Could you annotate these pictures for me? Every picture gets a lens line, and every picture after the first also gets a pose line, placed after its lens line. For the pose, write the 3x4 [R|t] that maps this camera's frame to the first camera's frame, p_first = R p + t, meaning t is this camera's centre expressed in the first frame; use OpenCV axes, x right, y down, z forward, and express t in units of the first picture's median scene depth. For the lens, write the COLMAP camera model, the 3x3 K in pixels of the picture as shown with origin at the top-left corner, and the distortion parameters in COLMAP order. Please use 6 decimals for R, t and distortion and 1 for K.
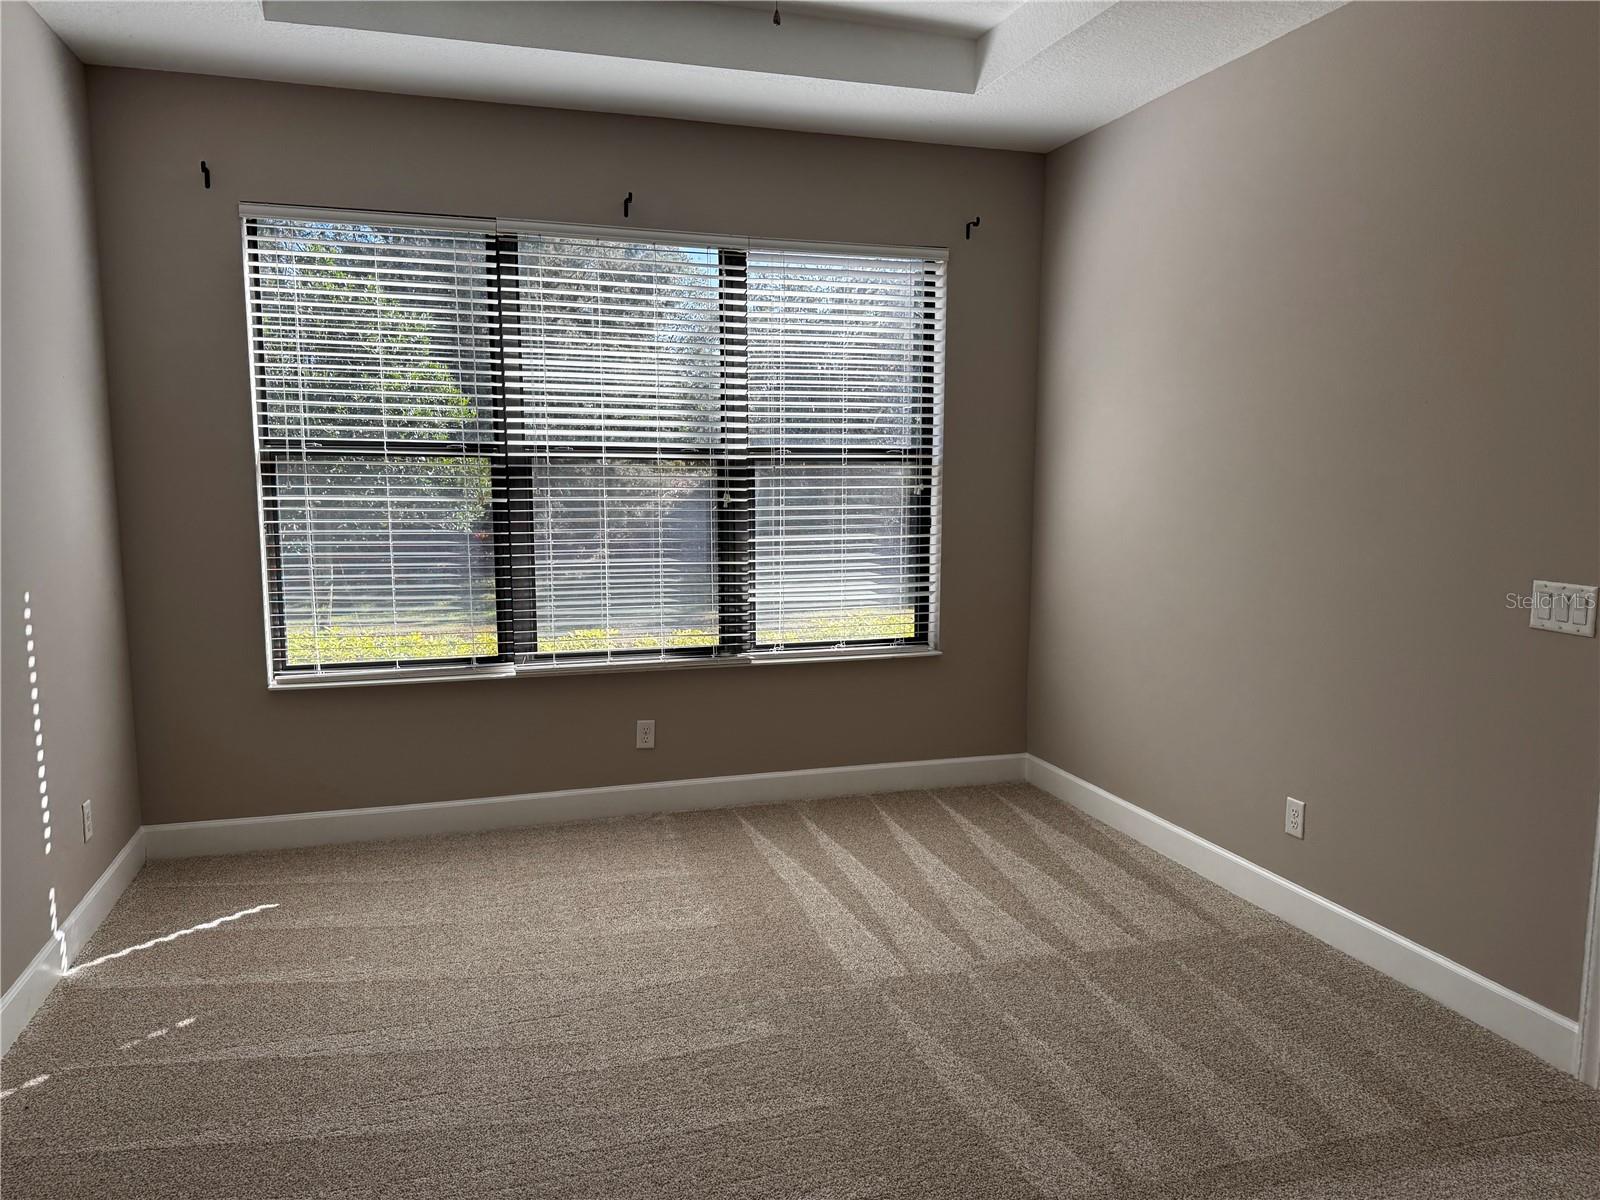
lens RADIAL K [[1125.9, 0, 800.0], [0, 1125.9, 600.0], [0, 0, 1]] dist [0.067436, -0.059119]
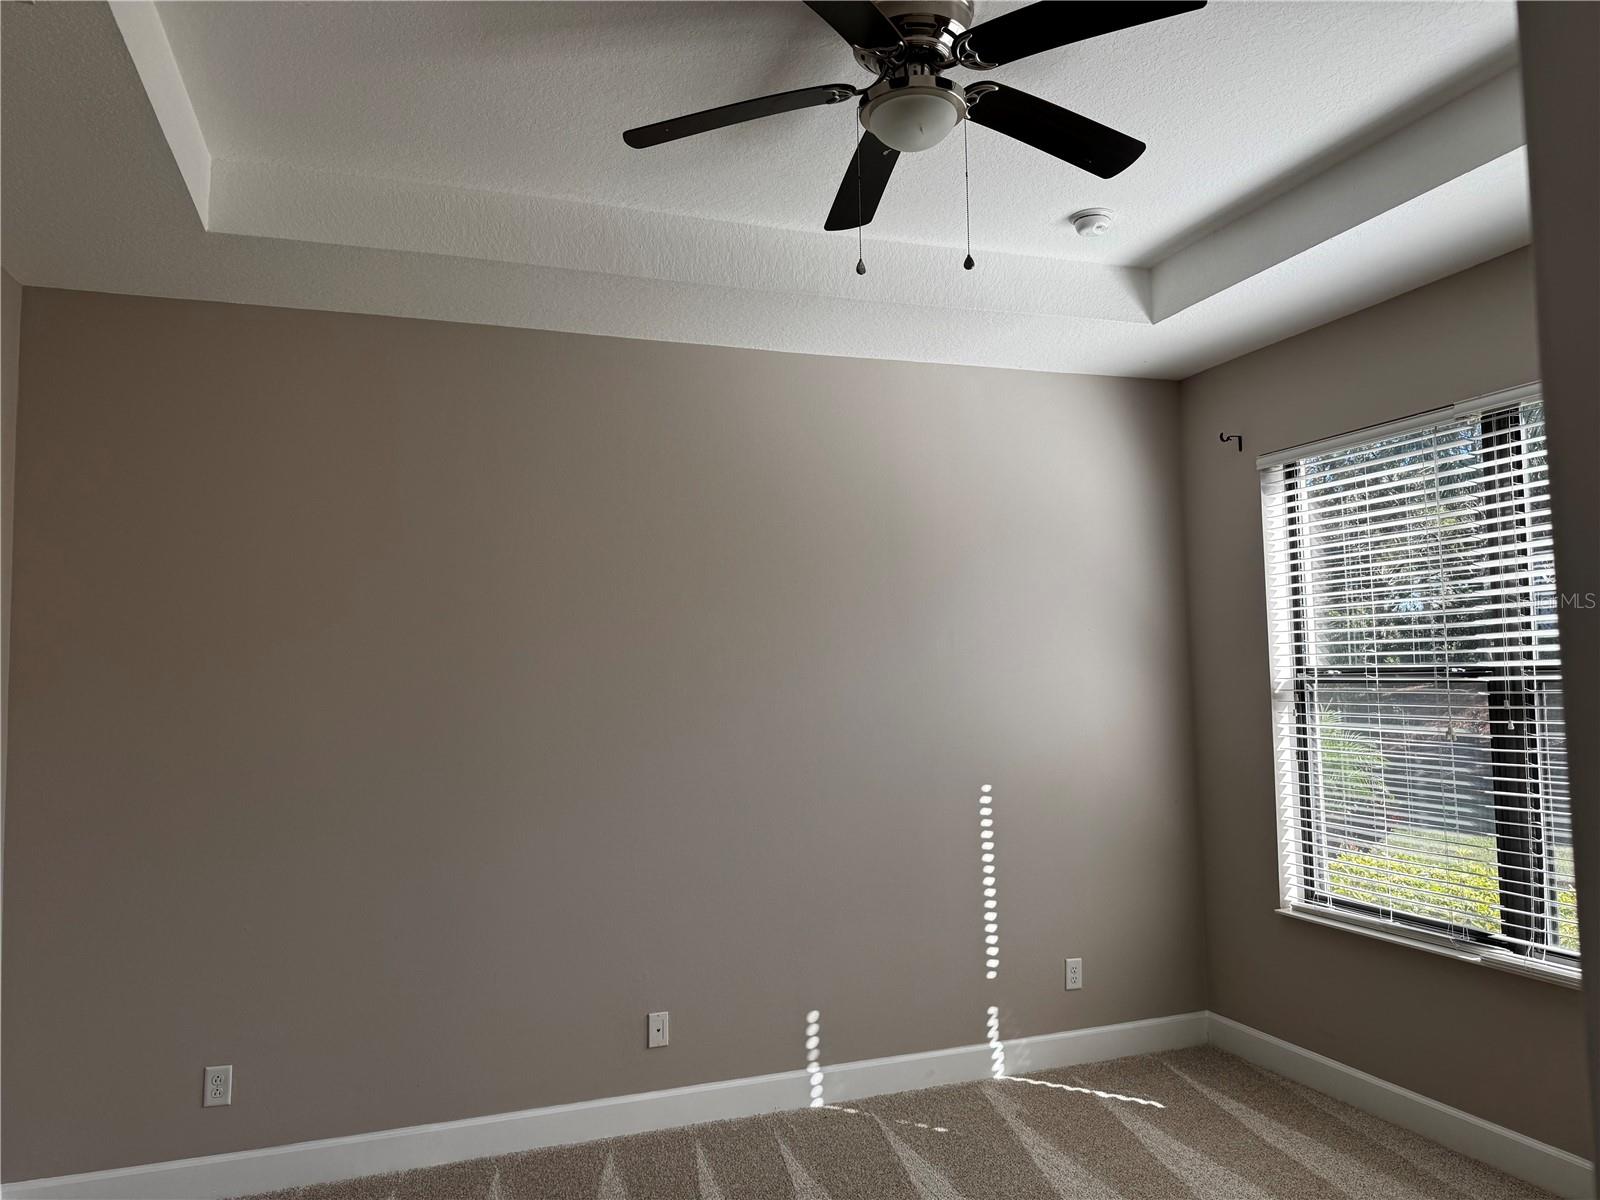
lens RADIAL K [[1125.9, 0, 800.0], [0, 1125.9, 600.0], [0, 0, 1]] dist [0.067436, -0.059119]
pose [[0.049422, -0.083087, -0.995316, 0.600223], [-0.099062, 0.991212, -0.087663, -0.071911], [0.993853, 0.102930, 0.040757, 0.551603]]
